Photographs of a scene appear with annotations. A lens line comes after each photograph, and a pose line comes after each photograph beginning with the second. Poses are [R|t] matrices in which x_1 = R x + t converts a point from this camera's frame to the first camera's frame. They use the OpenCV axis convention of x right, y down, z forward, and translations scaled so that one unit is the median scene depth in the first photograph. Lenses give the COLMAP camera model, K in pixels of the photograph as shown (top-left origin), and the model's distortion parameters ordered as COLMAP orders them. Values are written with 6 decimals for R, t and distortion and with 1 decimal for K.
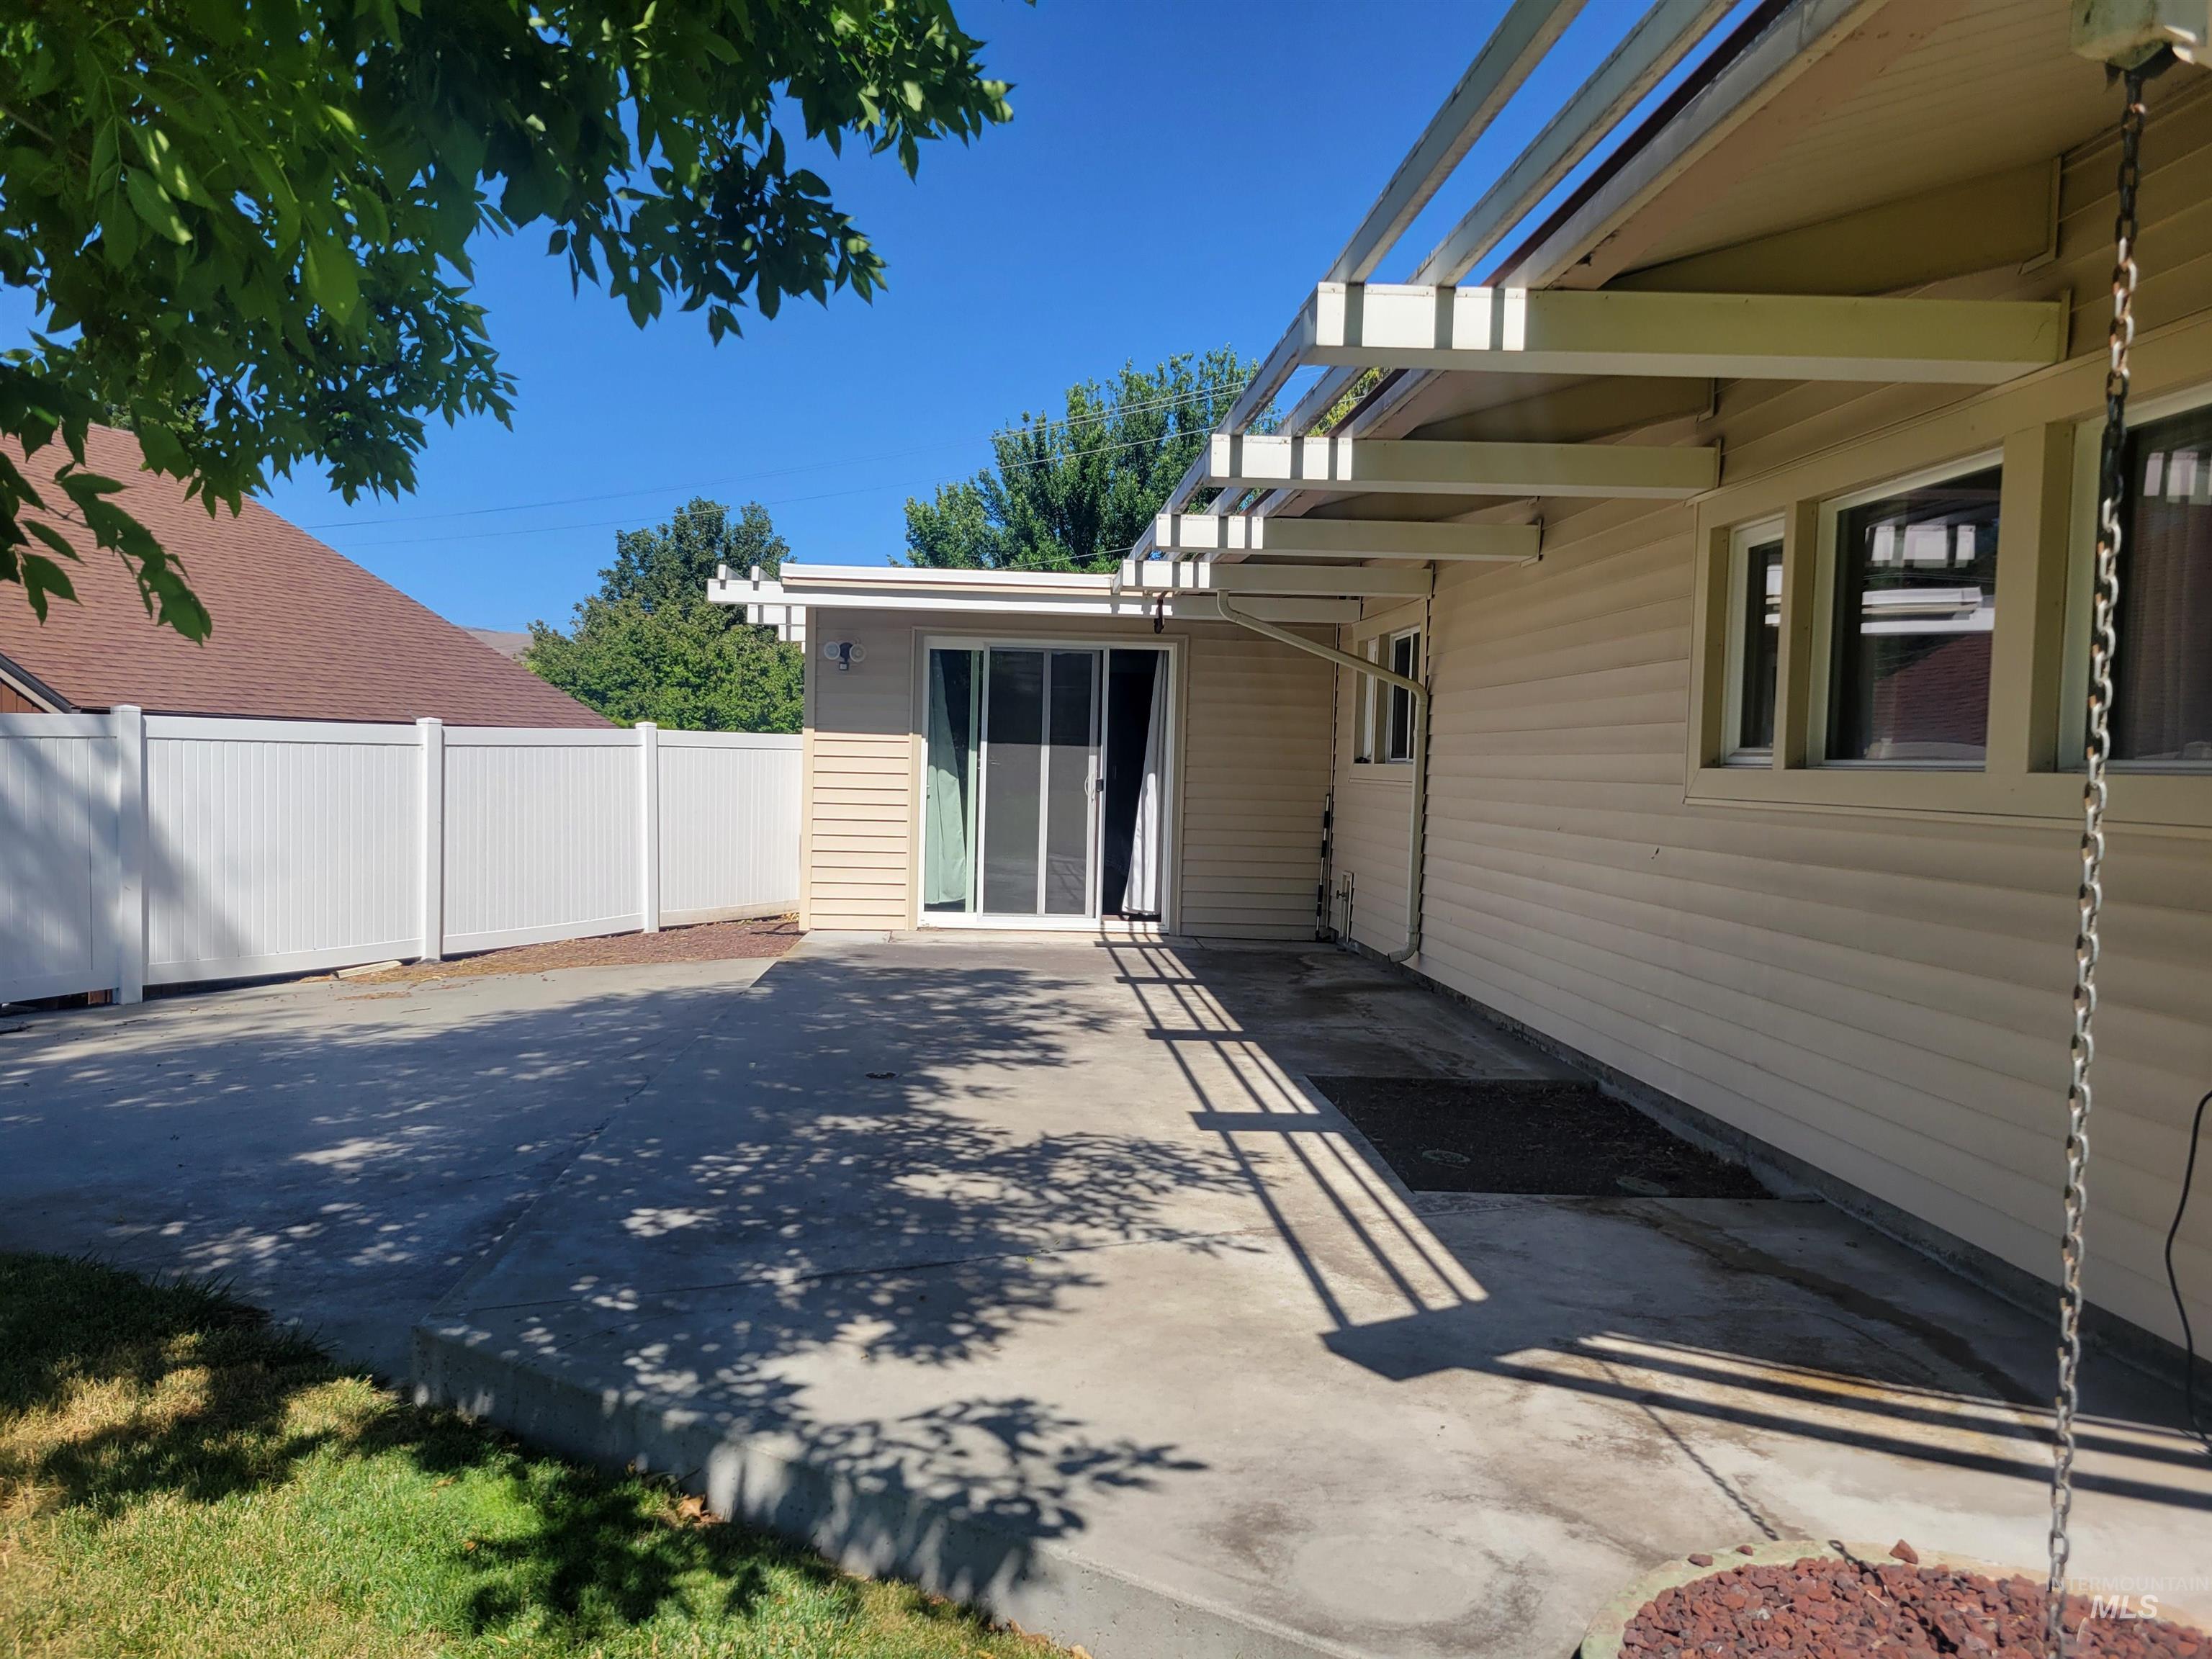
lens RADIAL K [[1633.8, 0, 1074.2], [0, 1633.8, 843.7], [0, 0, 1]] dist [0.047582, -0.034082]
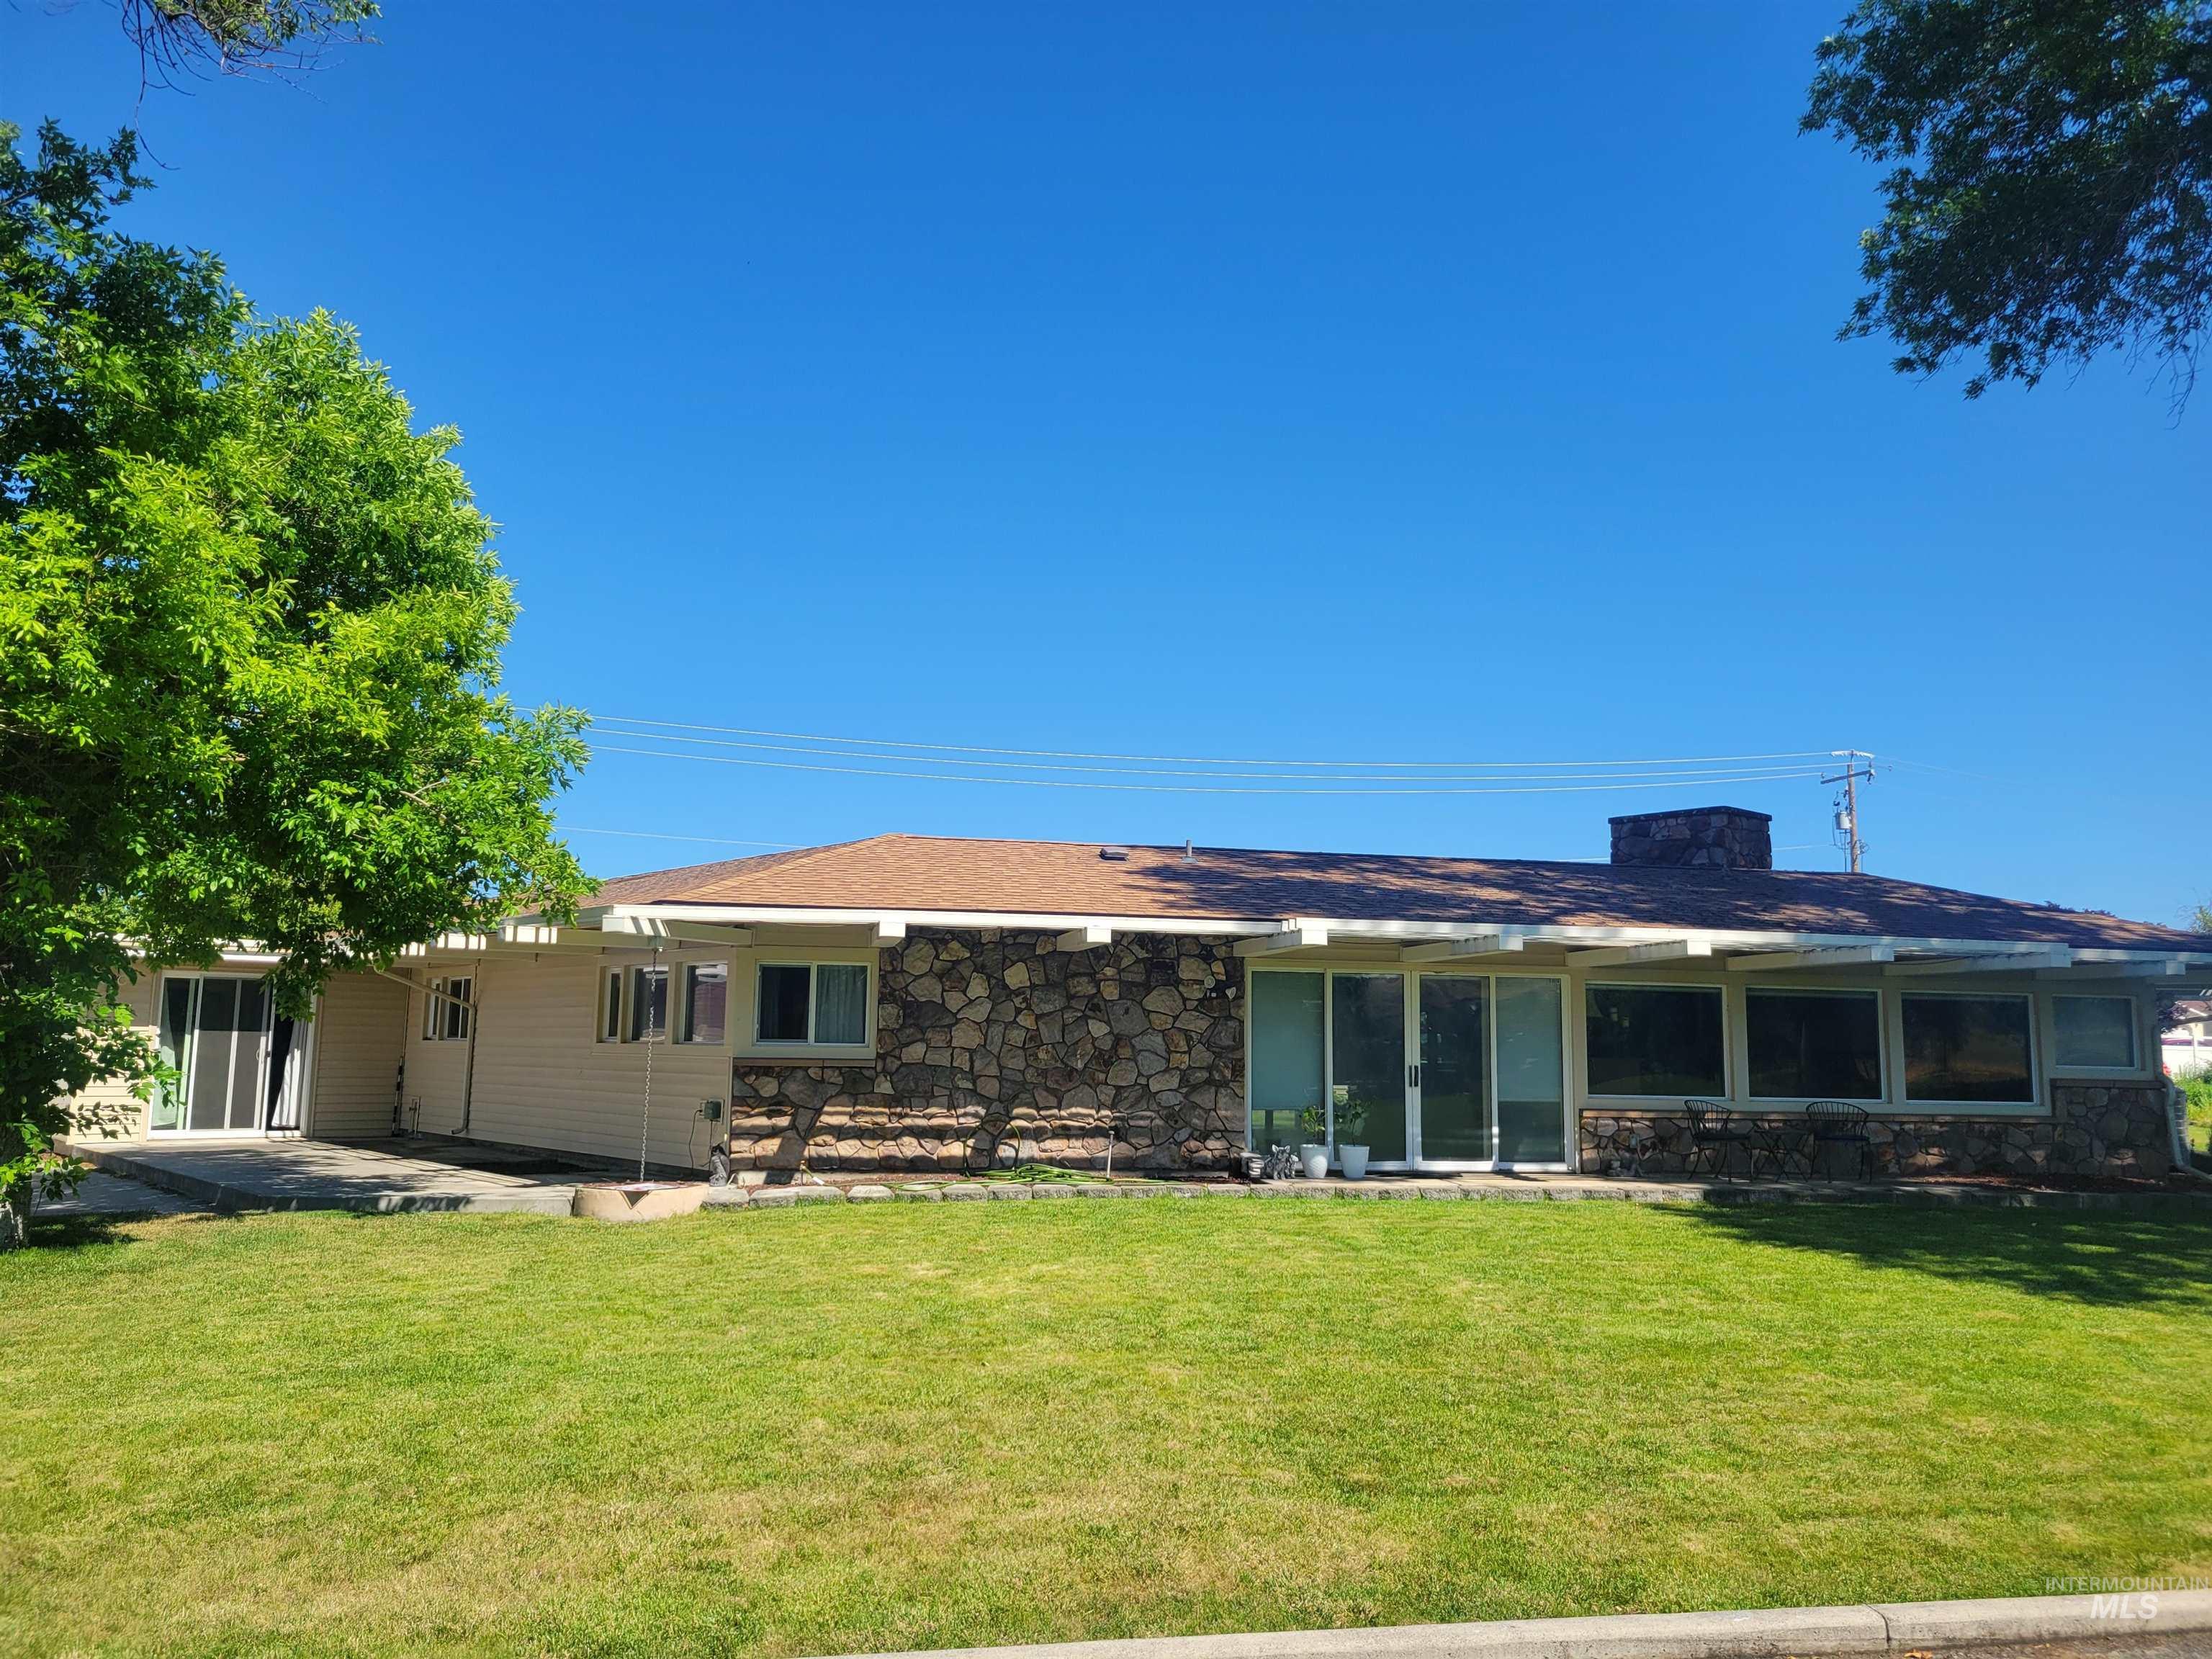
lens RADIAL K [[1633.8, 0, 1074.2], [0, 1633.8, 843.7], [0, 0, 1]] dist [0.047582, -0.034082]
pose [[0.797509, 0.063992, 0.599903, -0.383581], [0.033412, 0.988148, -0.149823, 0.037642], [-0.602381, 0.139529, 0.785919, -0.995976]]
